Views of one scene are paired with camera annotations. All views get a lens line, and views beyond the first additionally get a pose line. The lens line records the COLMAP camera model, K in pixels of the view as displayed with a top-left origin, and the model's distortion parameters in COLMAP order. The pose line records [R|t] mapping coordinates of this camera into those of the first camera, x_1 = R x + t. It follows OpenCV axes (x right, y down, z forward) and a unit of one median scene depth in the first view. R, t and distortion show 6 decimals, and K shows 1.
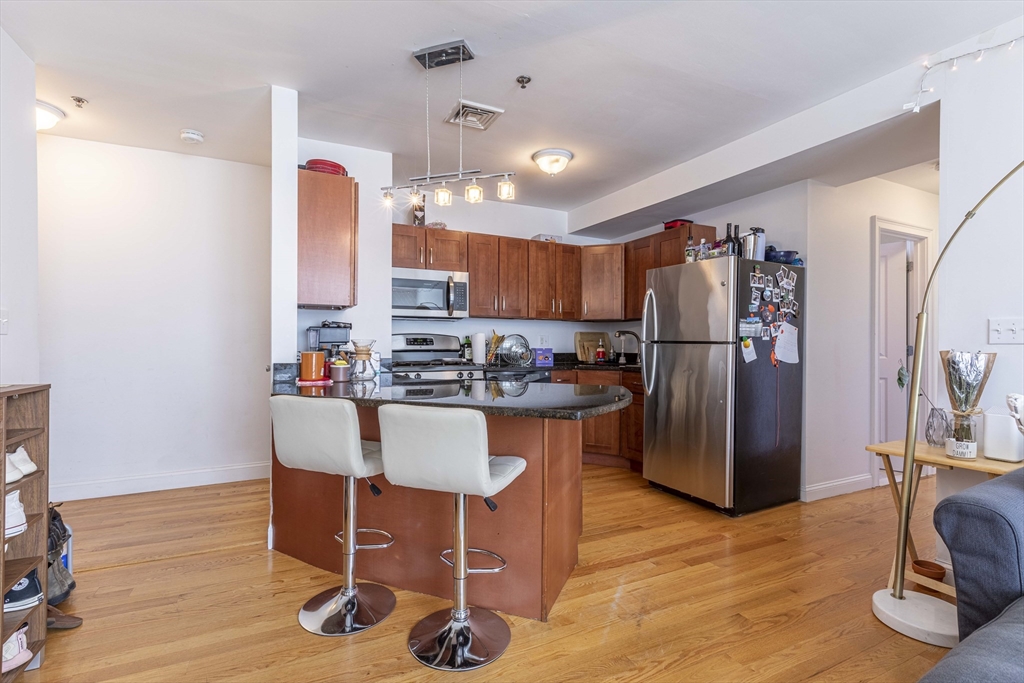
lens RADIAL K [[463.2, 0, 508.2], [0, 463.2, 341.7], [0, 0, 1]] dist [0.015309, -0.004952]
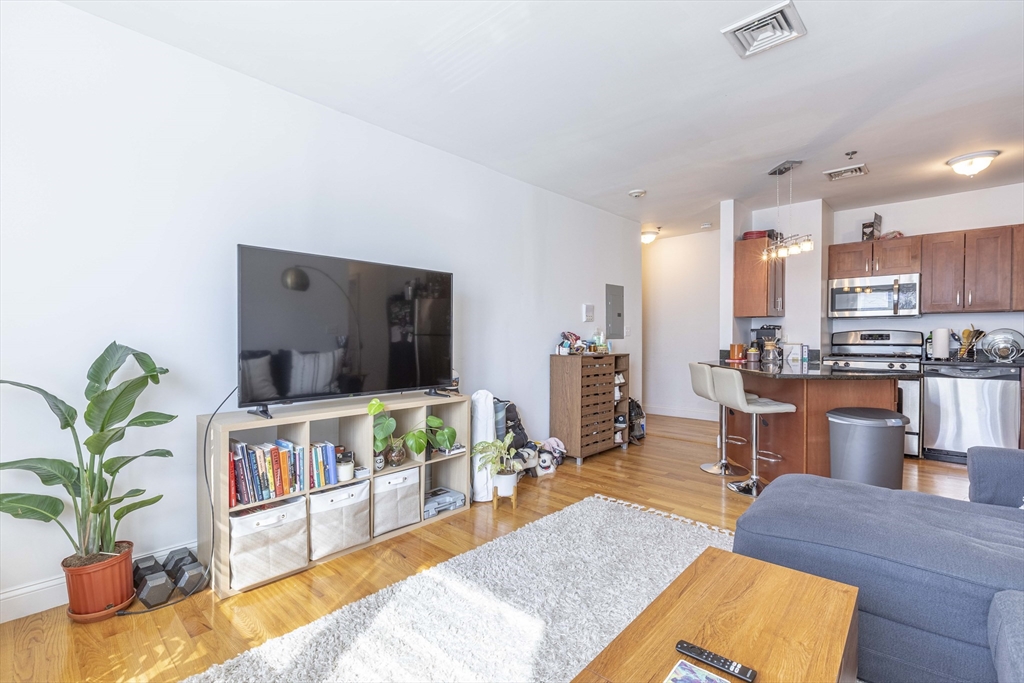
lens RADIAL K [[463.2, 0, 518.7], [0, 463.2, 344.8], [0, 0, 1]] dist [0.015309, -0.004952]
pose [[0.362062, 0.012143, -0.932075, 0.776579], [0.007353, 0.999847, 0.015882, -0.007486], [0.932125, -0.012604, 0.361917, -0.357639]]
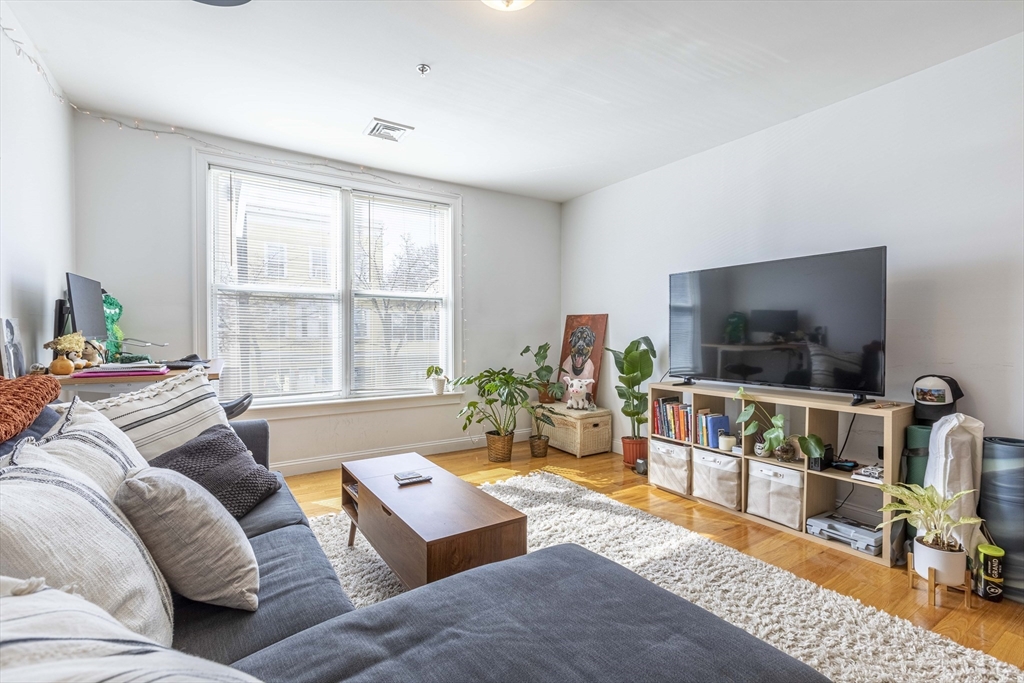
lens RADIAL K [[463.2, 0, 523.3], [0, 463.2, 337.2], [0, 0, 1]] dist [0.015309, -0.004952]
pose [[-0.991204, -0.000631, -0.132341, 0.459861], [-0.000334, 0.999997, -0.002274, 0.003116], [0.132342, -0.002209, -0.991202, 0.592808]]
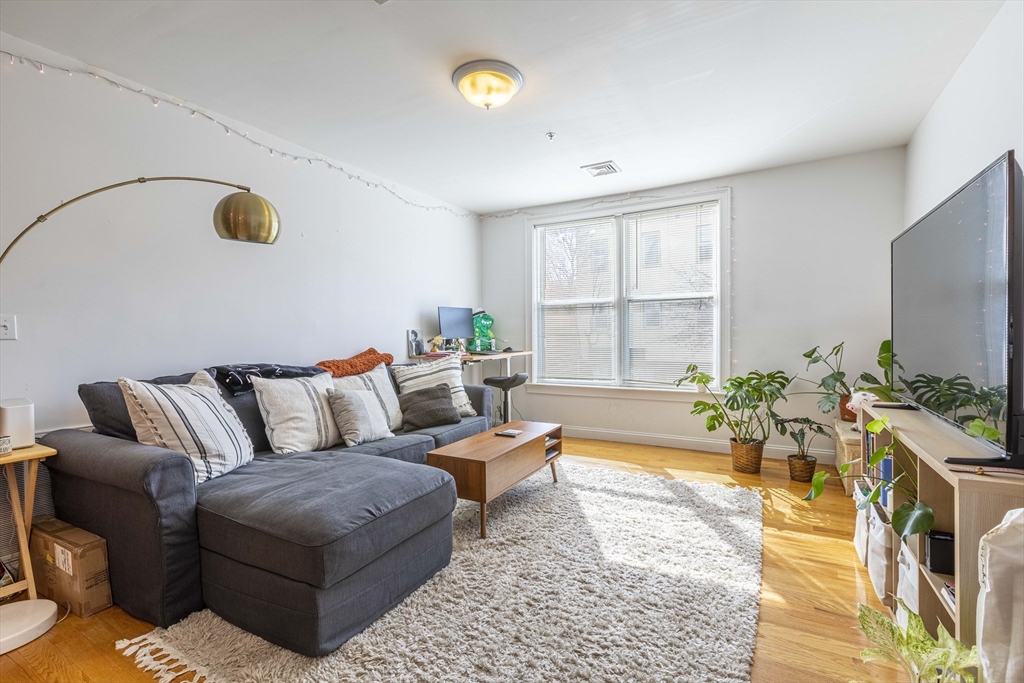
lens RADIAL K [[463.2, 0, 514.1], [0, 463.2, 341.9], [0, 0, 1]] dist [0.015309, -0.004952]
pose [[-0.581655, -0.007363, 0.813402, -0.312118], [0.002908, 0.999934, 0.011131, 0.000586], [-0.813431, 0.008840, -0.581595, 0.458930]]
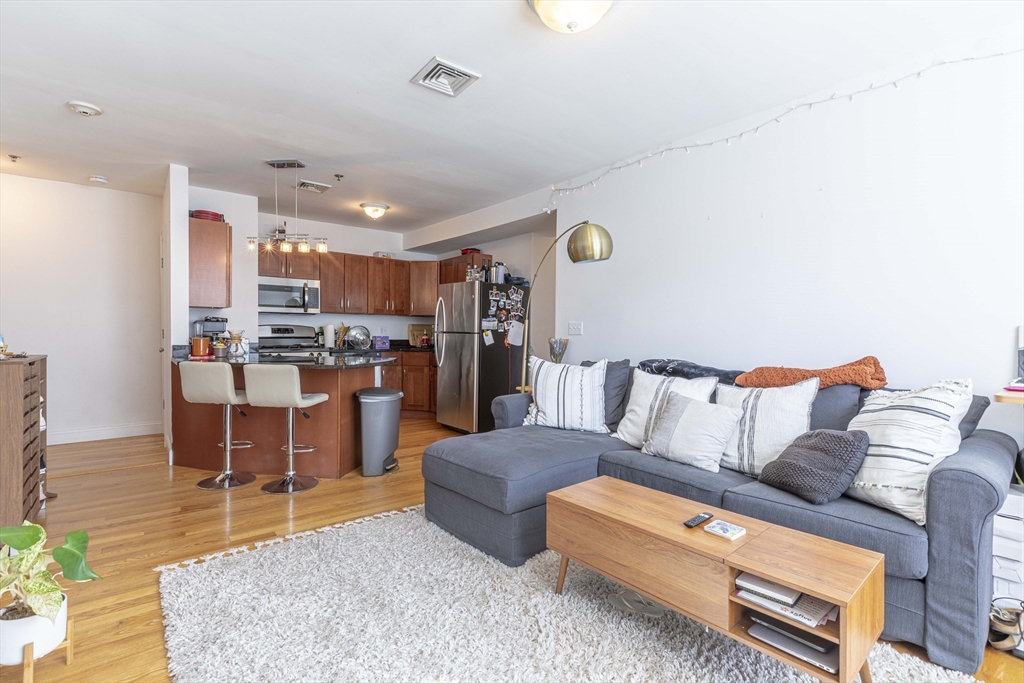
lens RADIAL K [[463.2, 0, 490.7], [0, 463.2, 340.8], [0, 0, 1]] dist [0.015309, -0.004952]
pose [[0.981964, 0.001861, 0.189056, 0.197196], [-0.006204, 0.999730, 0.022382, -0.006401], [-0.188964, -0.023152, 0.981711, -0.589001]]
